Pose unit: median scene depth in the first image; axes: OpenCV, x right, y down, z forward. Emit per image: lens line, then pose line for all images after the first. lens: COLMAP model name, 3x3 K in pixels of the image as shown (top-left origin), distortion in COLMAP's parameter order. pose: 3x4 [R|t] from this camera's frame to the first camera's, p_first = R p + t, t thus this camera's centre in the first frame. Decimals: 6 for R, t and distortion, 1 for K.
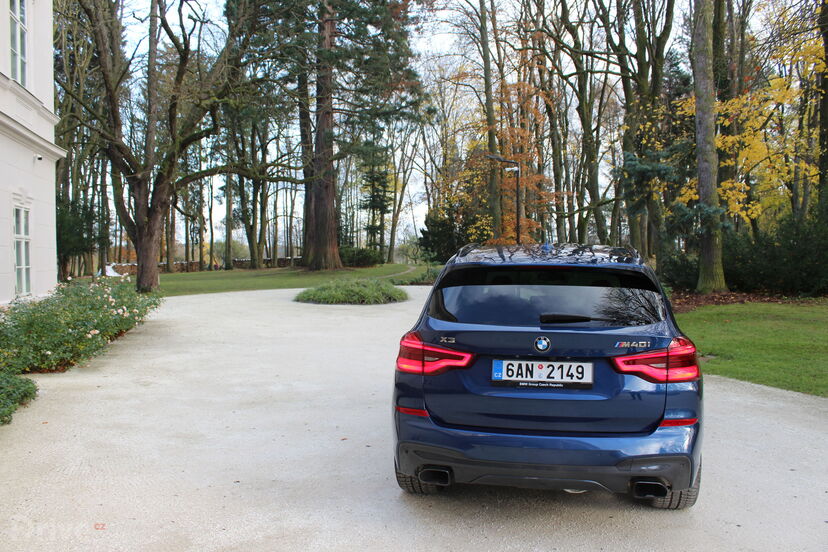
lens RADIAL K [[693.7, 0, 423.3], [0, 693.7, 255.1], [0, 0, 1]] dist [-0.137554, 0.015562]
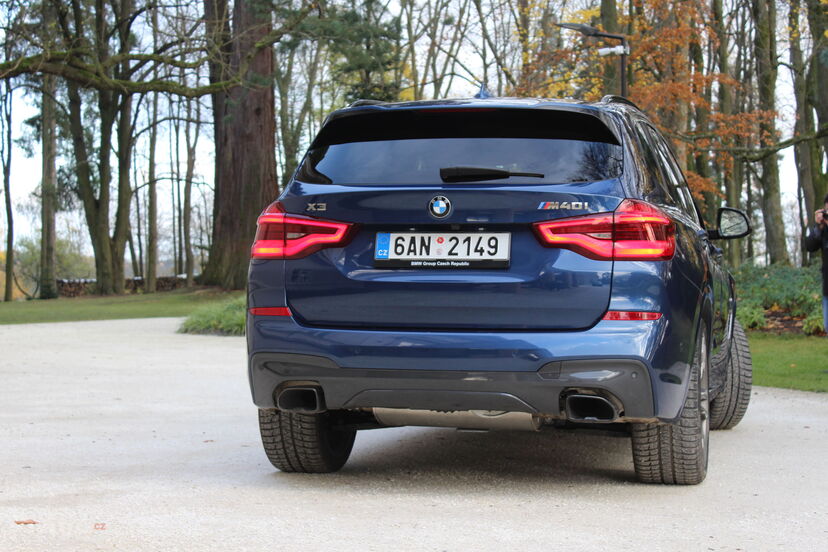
lens RADIAL K [[1581.5, 0, 420.1], [0, 1581.5, 274.6], [0, 0, 1]] dist [-0.030169, 0.000000]
pose [[0.998937, -0.001274, -0.046077, 0.034131], [0.001113, 0.999993, -0.003534, 0.030881], [0.046081, 0.003479, 0.998932, -0.100602]]
